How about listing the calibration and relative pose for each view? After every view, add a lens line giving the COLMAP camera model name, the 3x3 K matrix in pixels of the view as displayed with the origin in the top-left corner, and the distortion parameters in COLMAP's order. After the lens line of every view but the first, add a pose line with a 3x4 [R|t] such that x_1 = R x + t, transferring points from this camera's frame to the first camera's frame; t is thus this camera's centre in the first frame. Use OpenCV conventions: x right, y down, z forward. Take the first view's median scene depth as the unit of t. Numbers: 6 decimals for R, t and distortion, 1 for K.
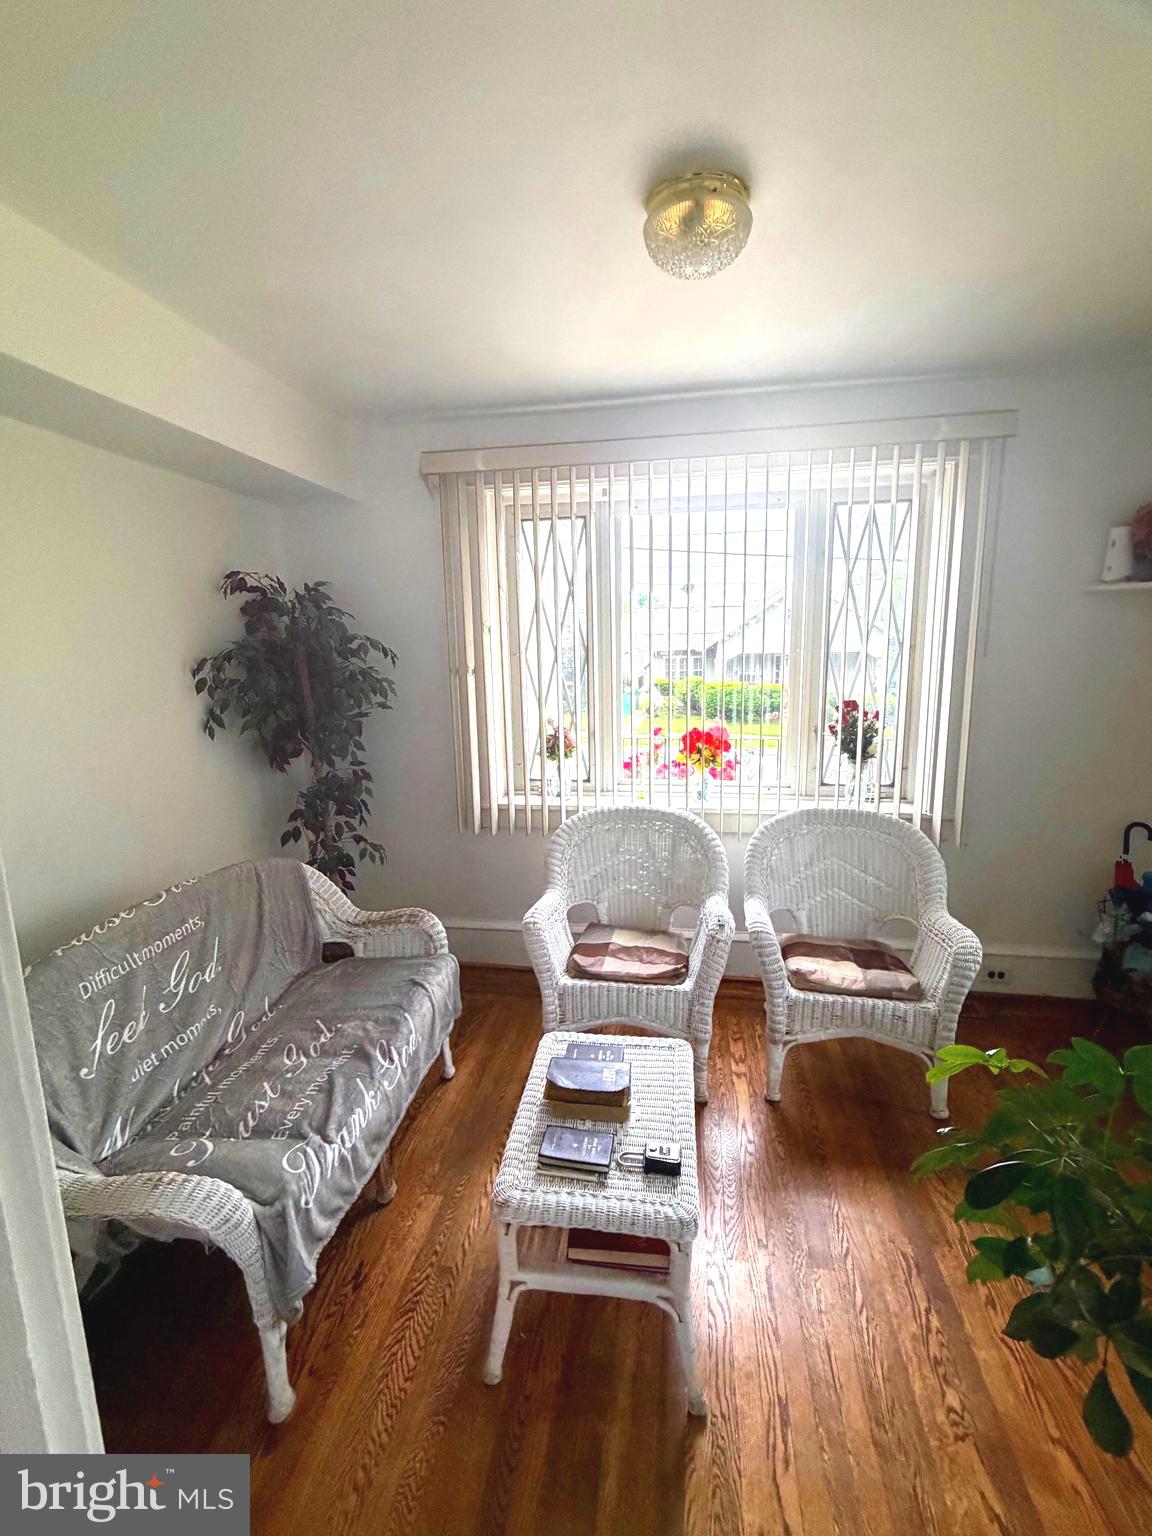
lens RADIAL K [[685.3, 0, 569.1], [0, 685.3, 767.5], [0, 0, 1]] dist [-0.003836, 0.001118]
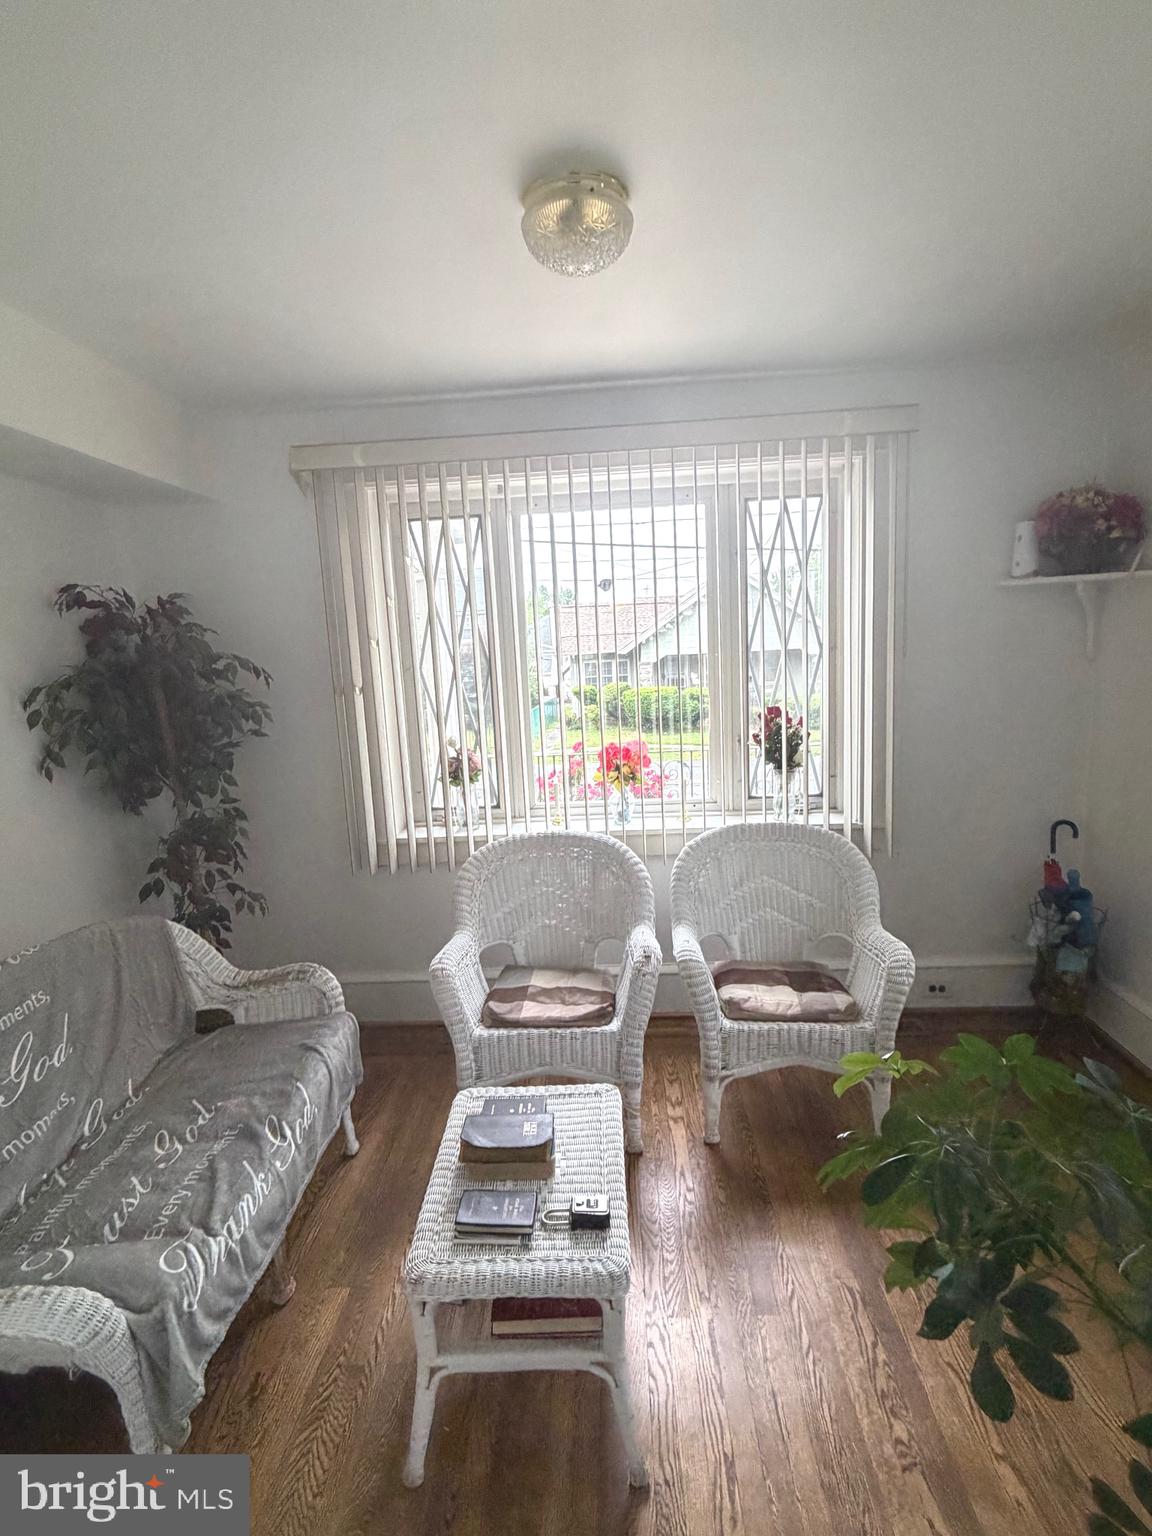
lens RADIAL K [[785.6, 0, 569.9], [0, 785.6, 768.4], [0, 0, 1]] dist [-0.000895, -0.000474]
pose [[0.992563, -0.046894, 0.112333, 0.011996], [0.049824, 0.998483, -0.023418, -0.002860], [-0.111065, 0.028841, 0.993395, -0.045837]]
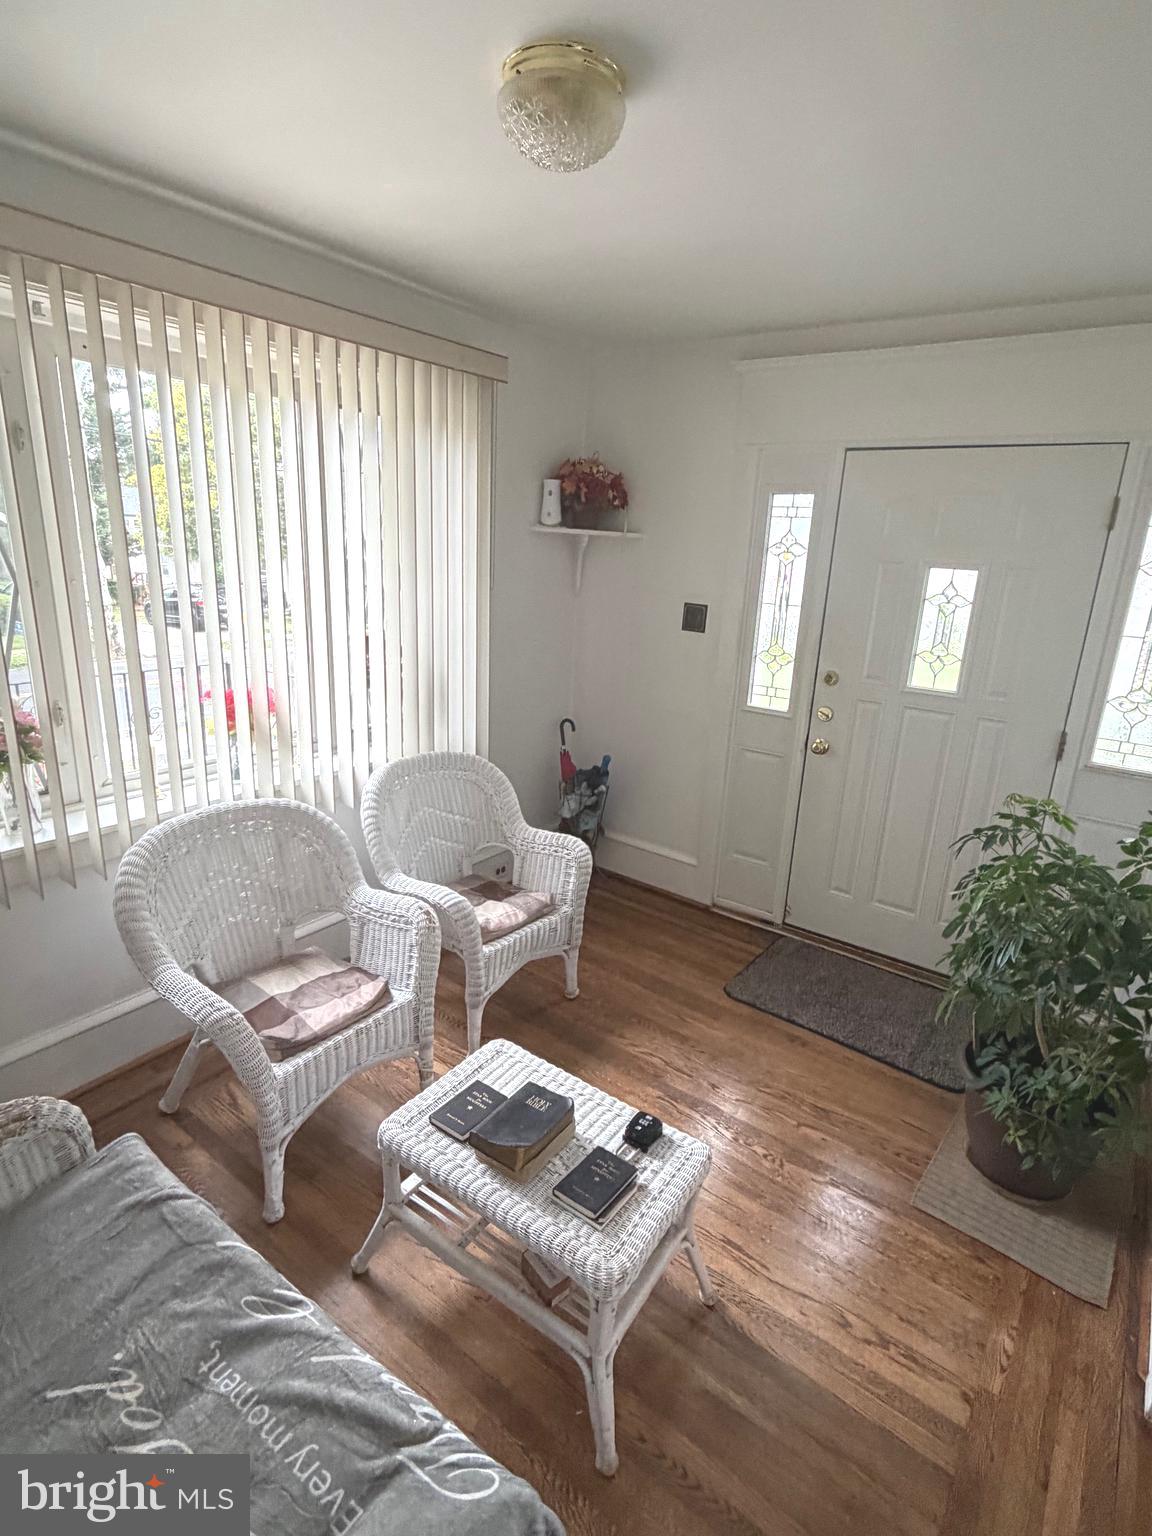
lens RADIAL K [[785.6, 0, 574.7], [0, 785.6, 765.9], [0, 0, 1]] dist [-0.000895, -0.000474]
pose [[0.450098, -0.212140, 0.867415, -0.528035], [0.106398, 0.977192, 0.183779, -0.118771], [-0.886618, 0.009572, 0.462404, 0.359953]]
